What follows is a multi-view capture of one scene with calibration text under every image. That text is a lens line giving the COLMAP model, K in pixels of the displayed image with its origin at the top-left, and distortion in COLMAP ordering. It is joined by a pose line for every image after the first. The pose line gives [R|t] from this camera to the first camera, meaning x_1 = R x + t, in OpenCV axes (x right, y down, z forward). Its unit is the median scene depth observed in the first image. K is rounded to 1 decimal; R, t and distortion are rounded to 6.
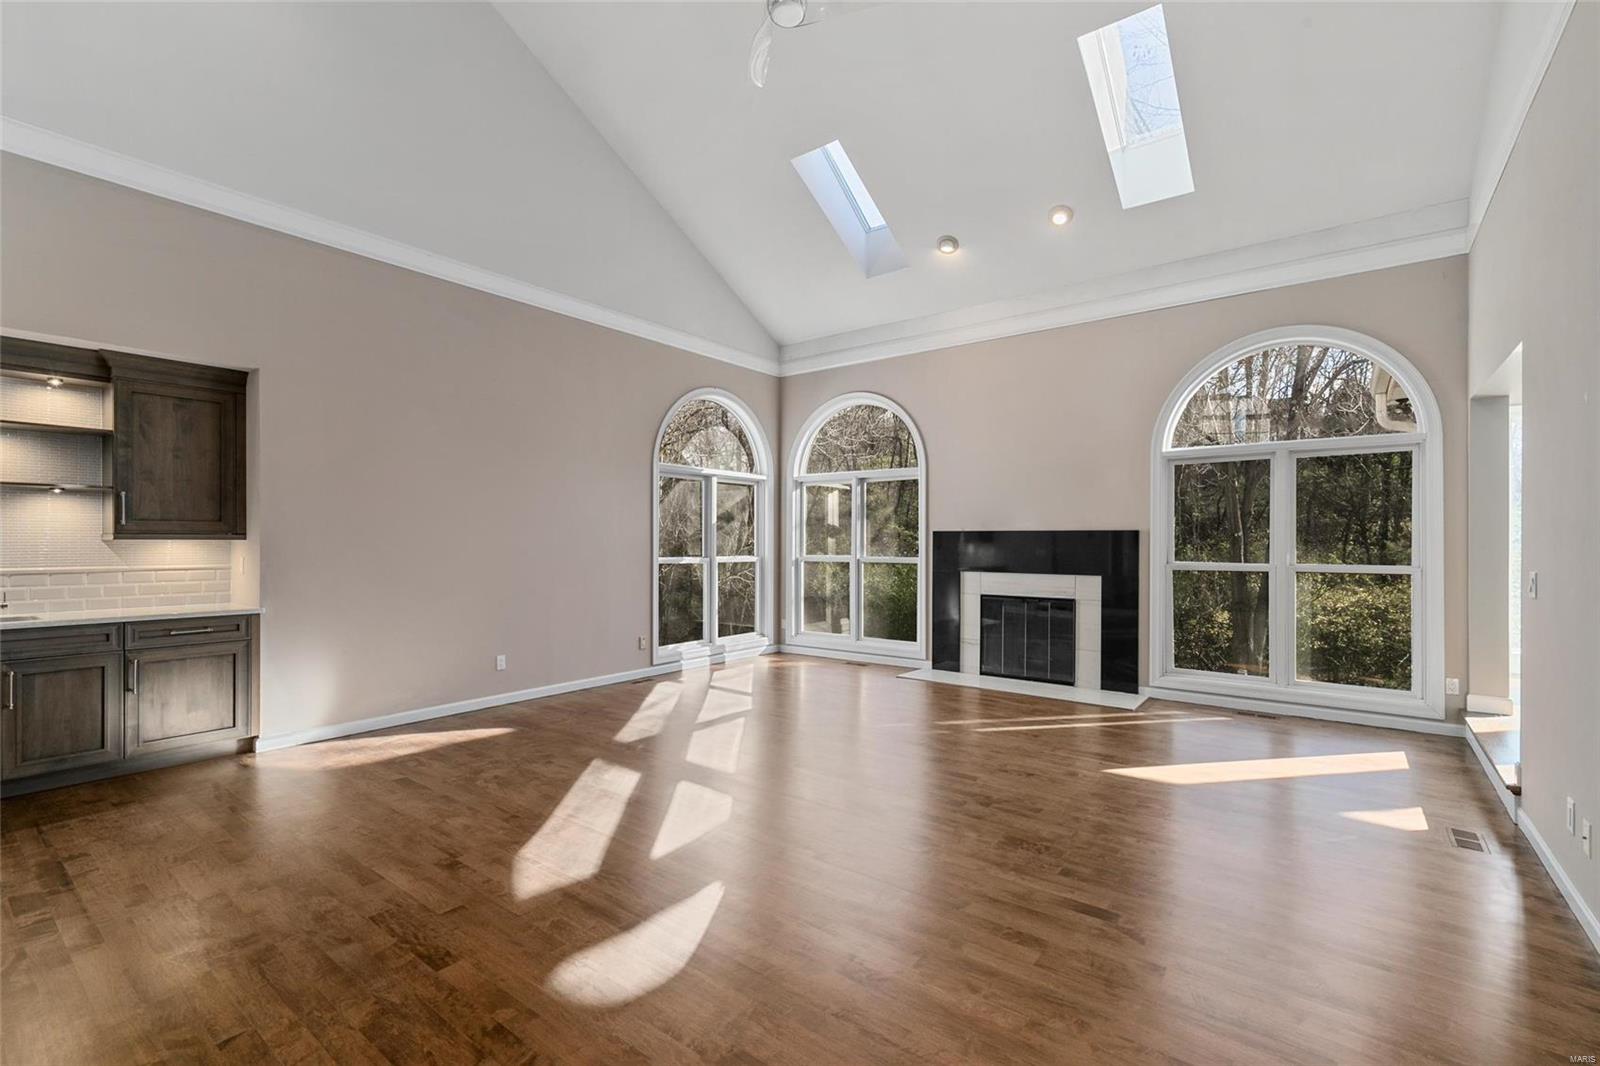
lens RADIAL K [[701.0, 0, 805.7], [0, 701.0, 542.0], [0, 0, 1]] dist [0.004847, 0.000384]
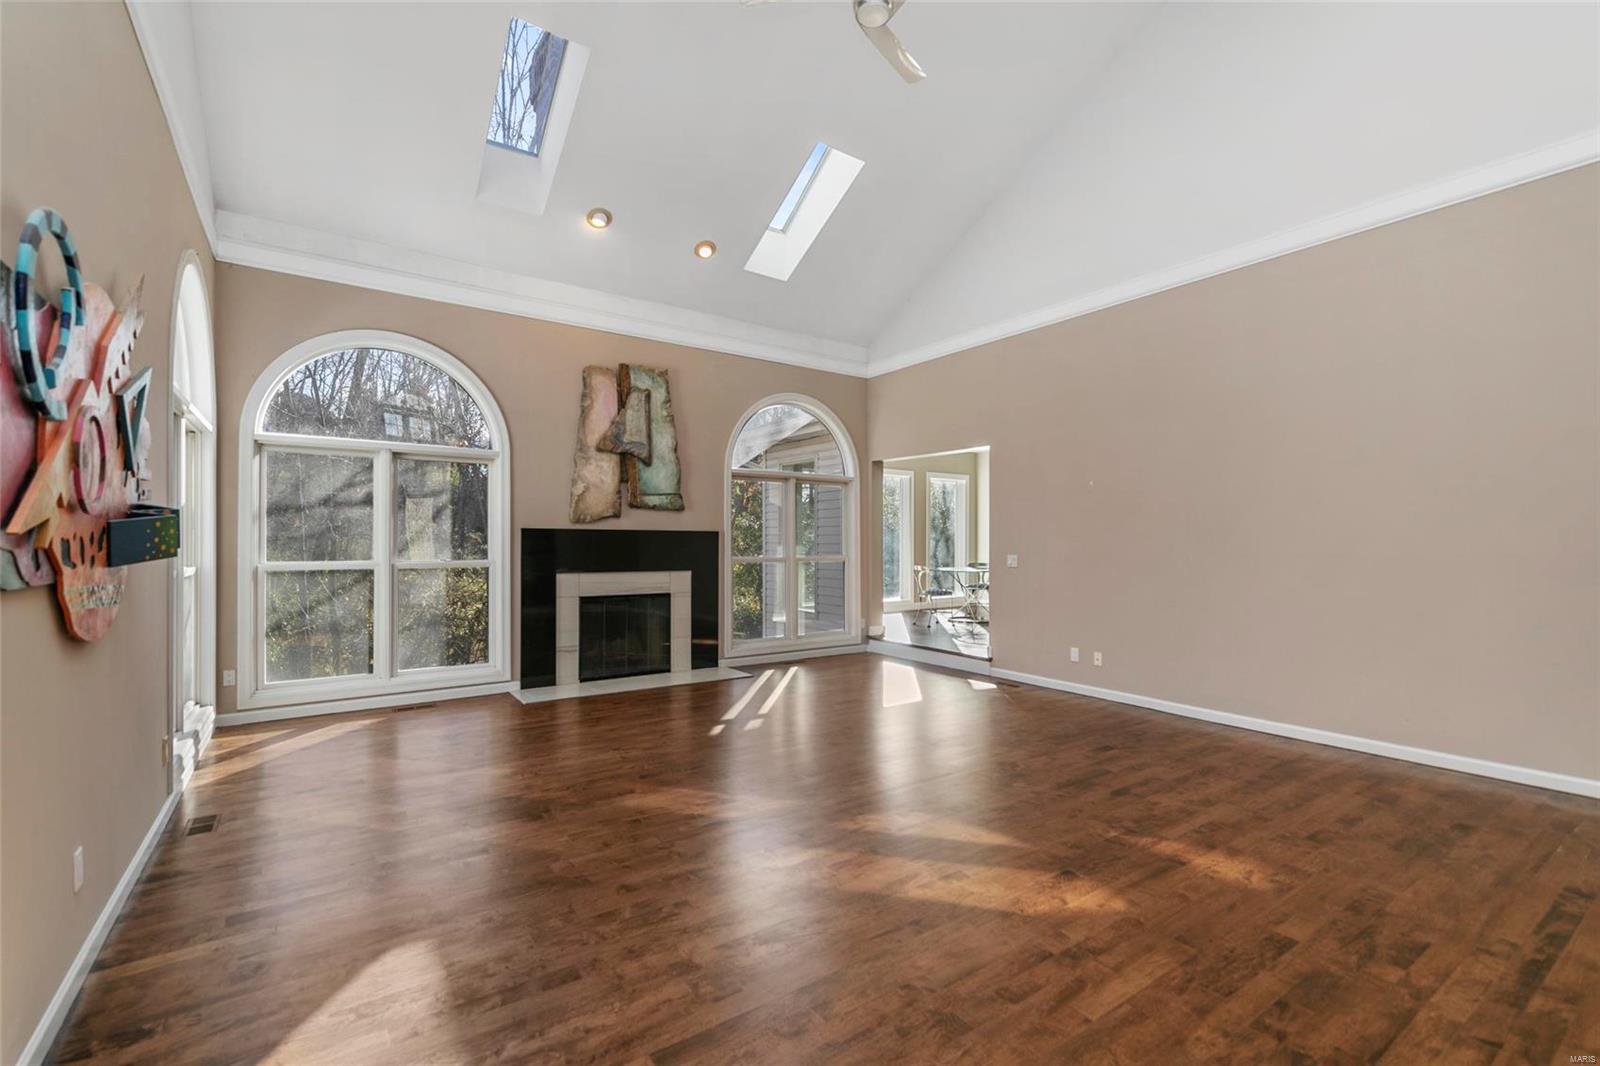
lens RADIAL K [[701.0, 0, 798.4], [0, 701.0, 541.2], [0, 0, 1]] dist [0.004847, 0.000384]
pose [[0.306927, -0.000972, 0.951733, -0.592272], [-0.001118, 0.999998, 0.001381, -0.001106], [-0.951732, -0.001488, 0.306925, 0.464355]]
